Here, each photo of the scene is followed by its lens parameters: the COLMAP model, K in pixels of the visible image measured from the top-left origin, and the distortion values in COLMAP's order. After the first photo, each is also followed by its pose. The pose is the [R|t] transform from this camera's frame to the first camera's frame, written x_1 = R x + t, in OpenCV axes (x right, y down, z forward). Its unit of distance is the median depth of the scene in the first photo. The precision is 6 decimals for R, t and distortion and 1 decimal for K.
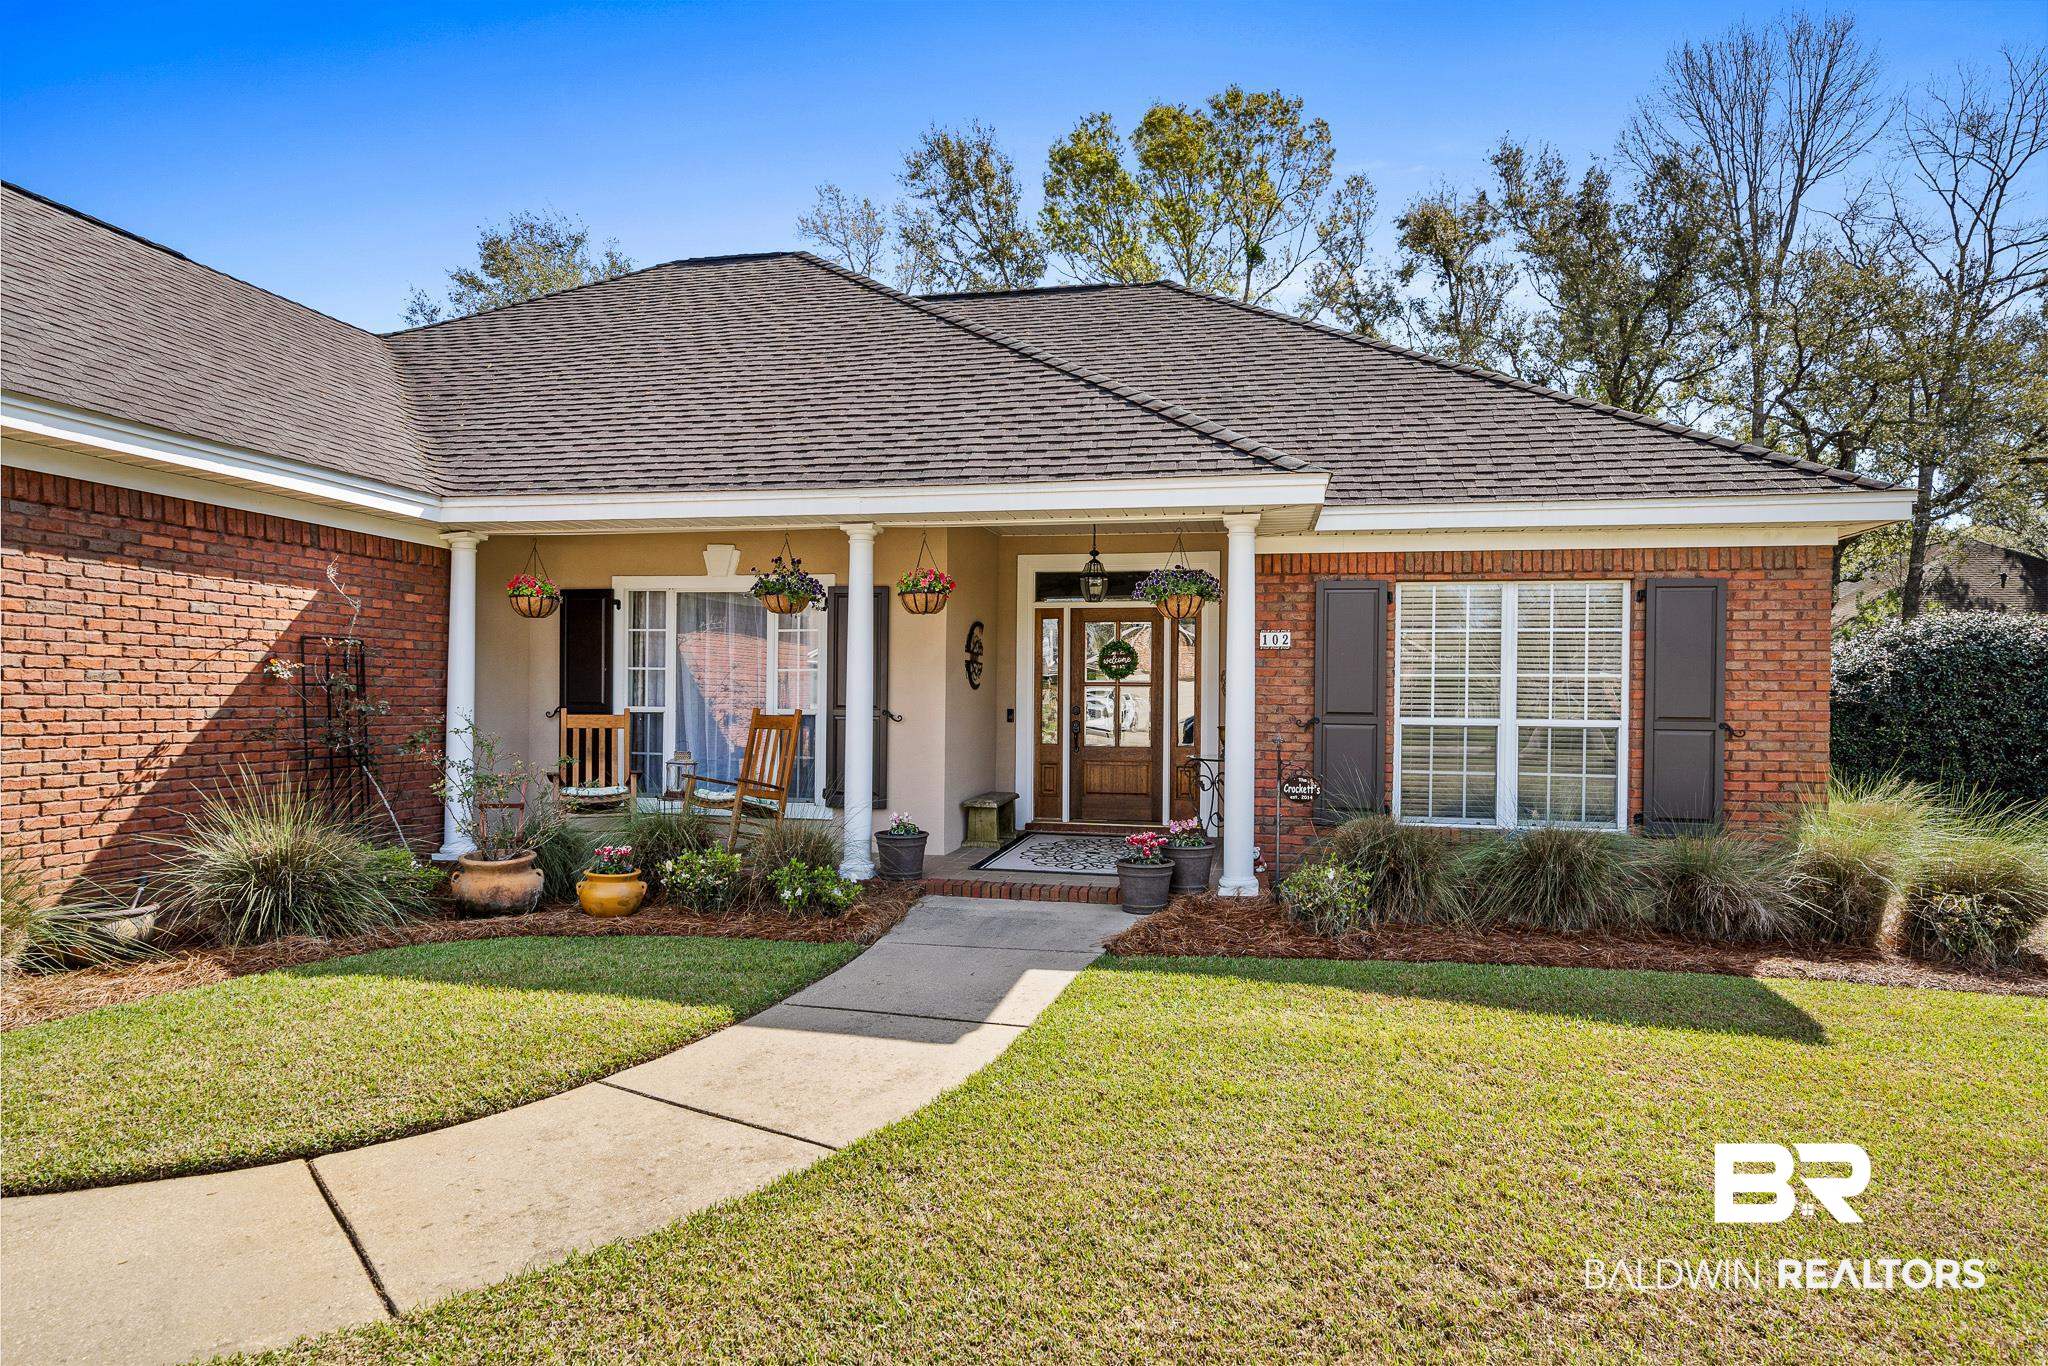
lens RADIAL K [[1146.1, 0, 1021.4], [0, 1146.1, 708.4], [0, 0, 1]] dist [0.003058, -0.000056]
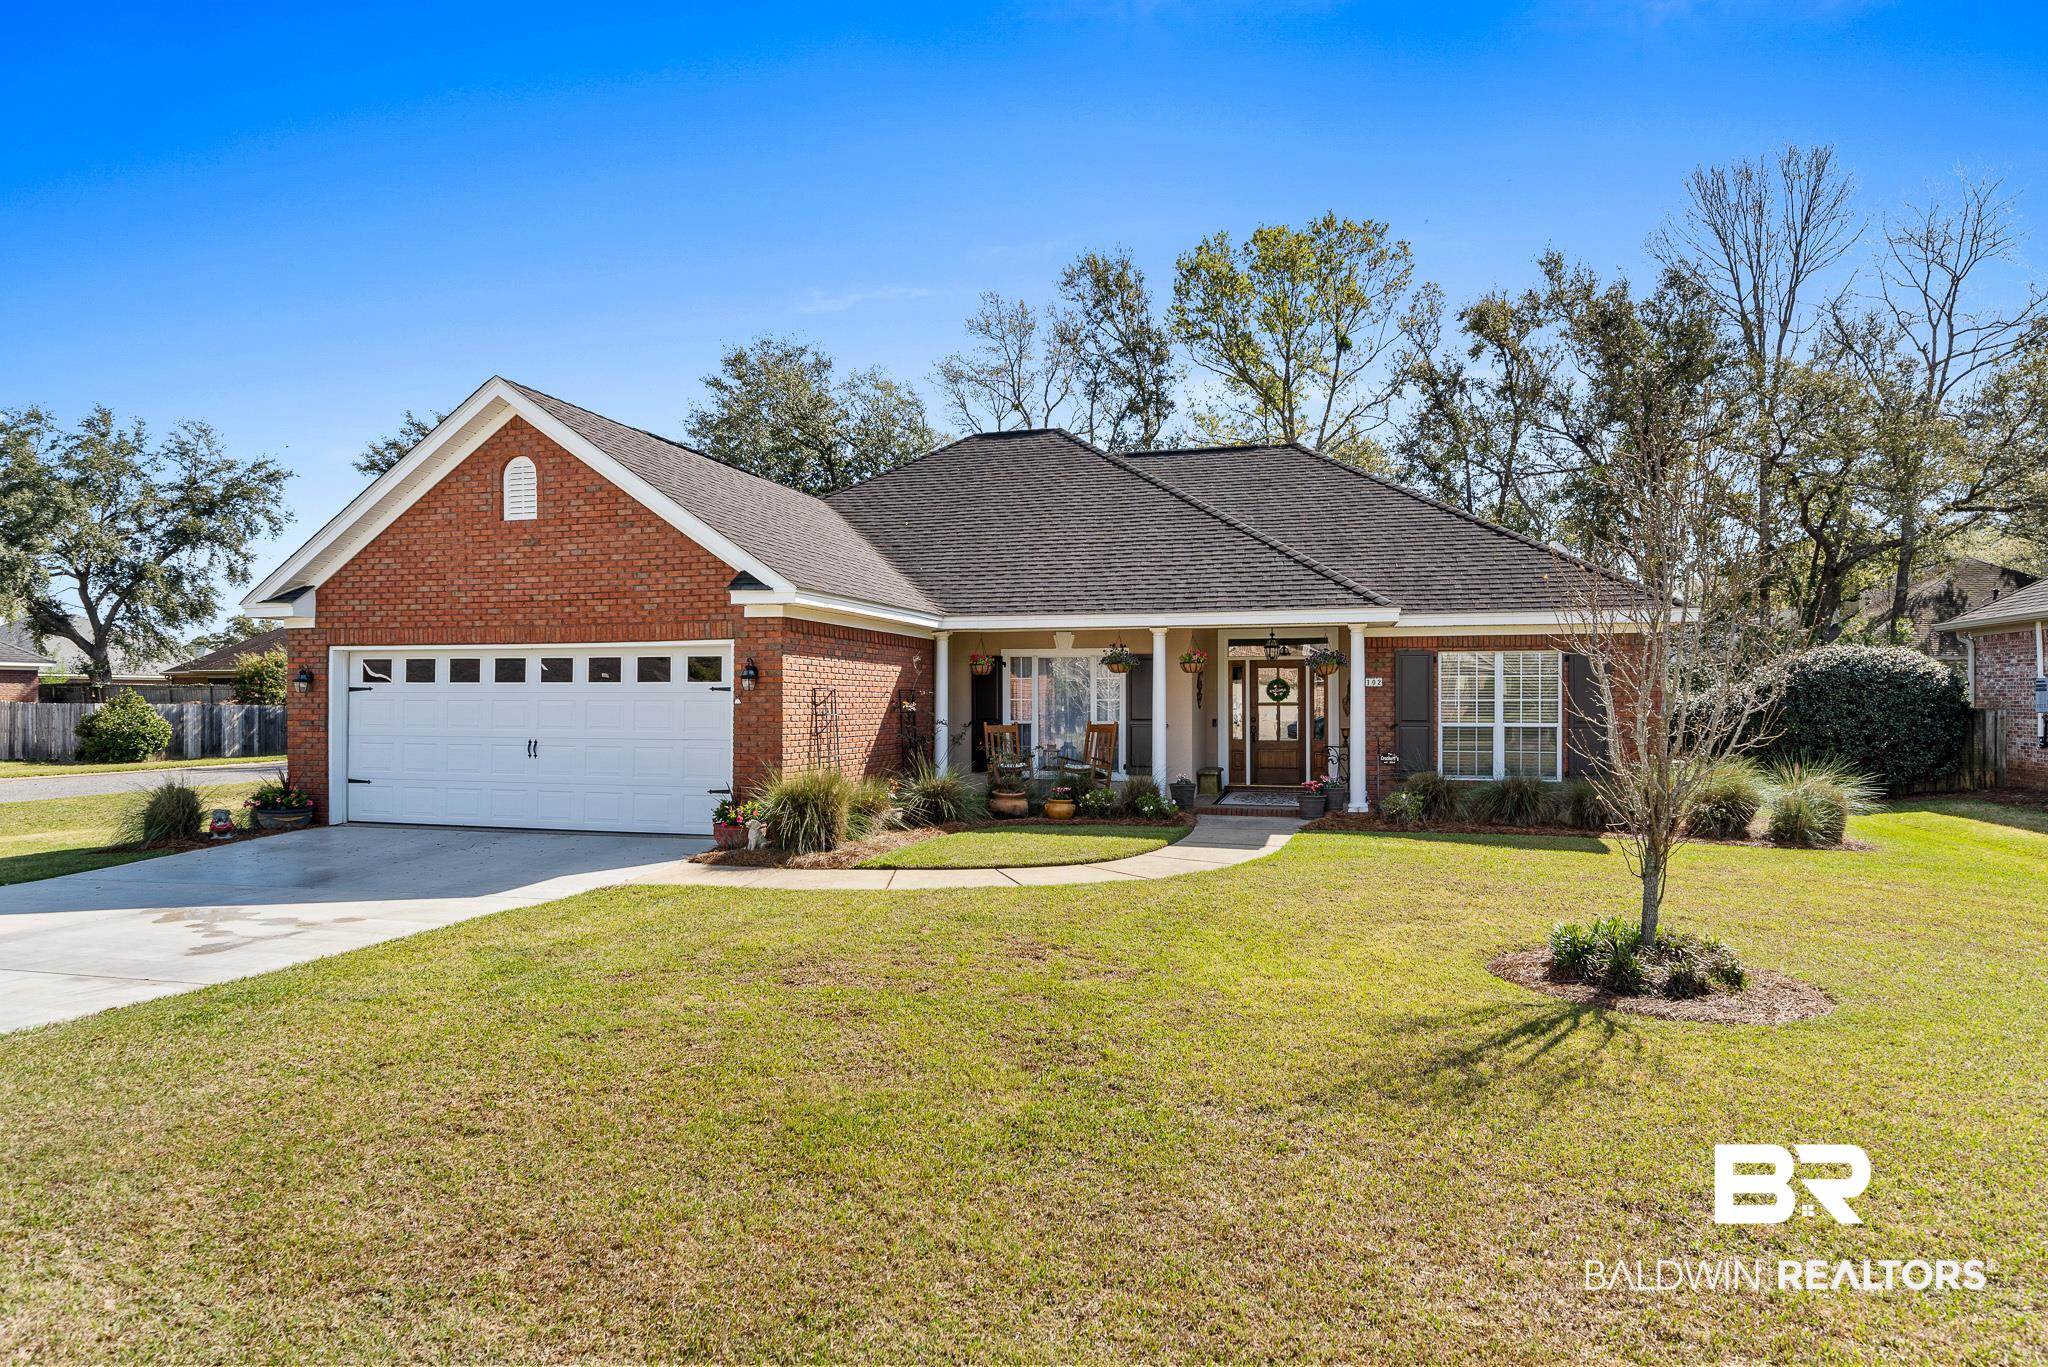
lens RADIAL K [[1146.1, 0, 1044.5], [0, 1146.1, 692.9], [0, 0, 1]] dist [0.003058, -0.000056]
pose [[0.998651, -0.011983, -0.050514, -0.171975], [0.011139, 0.999794, -0.016967, -0.012133], [0.050707, 0.016382, 0.998579, -0.696770]]
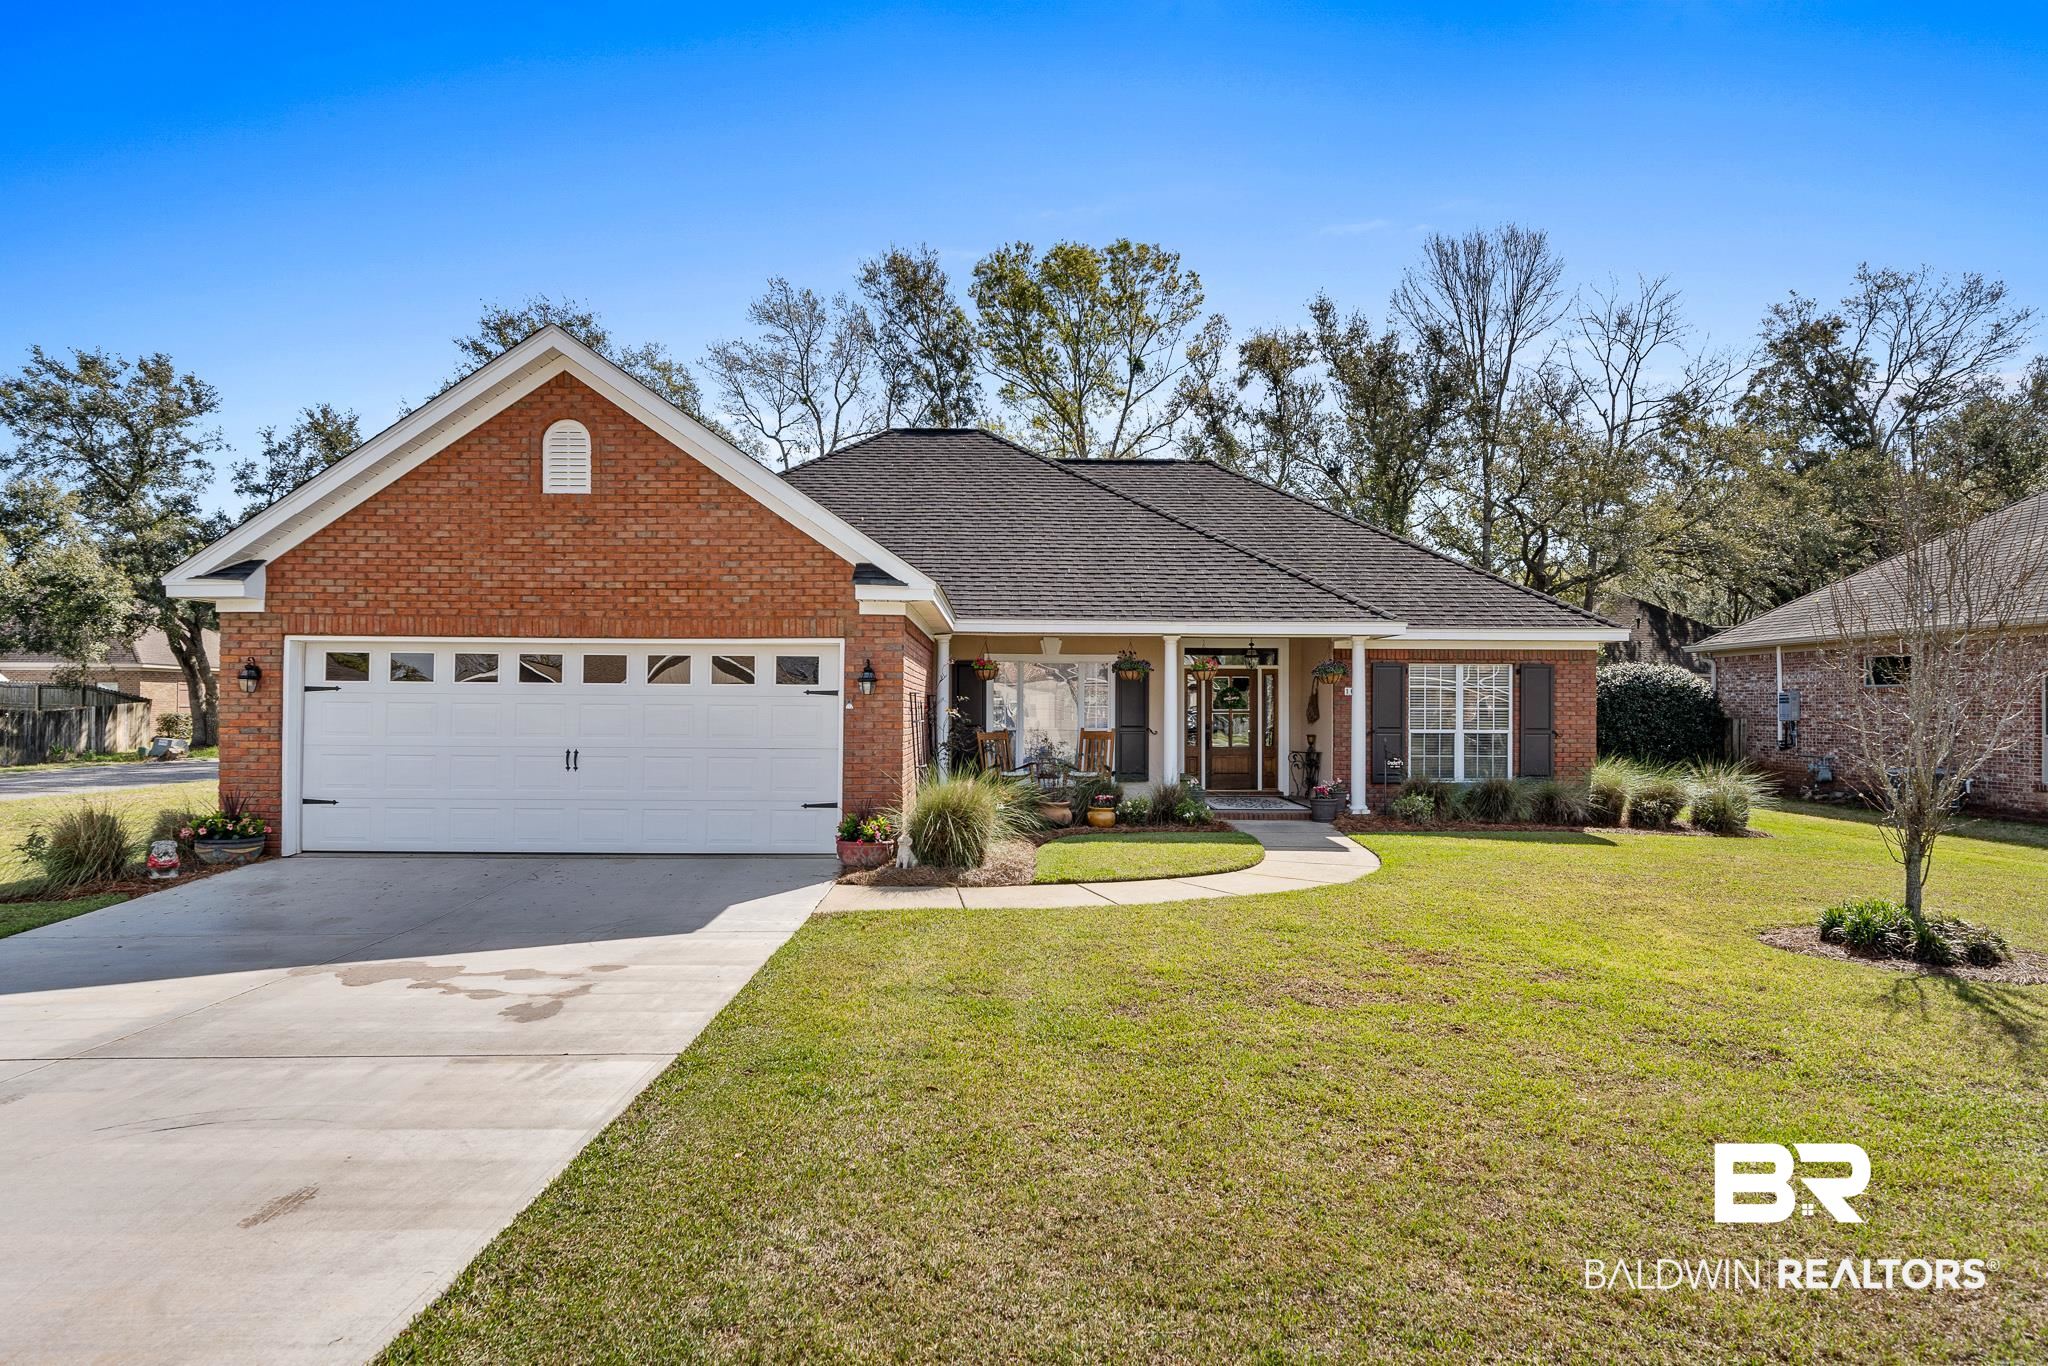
lens RADIAL K [[1146.1, 0, 1038.4], [0, 1146.1, 701.7], [0, 0, 1]] dist [0.003058, -0.000056]
pose [[0.973194, -0.005611, 0.229915, -0.589694], [0.008705, 0.999885, -0.012449, -0.016103], [-0.229819, 0.014117, 0.973131, -0.627971]]
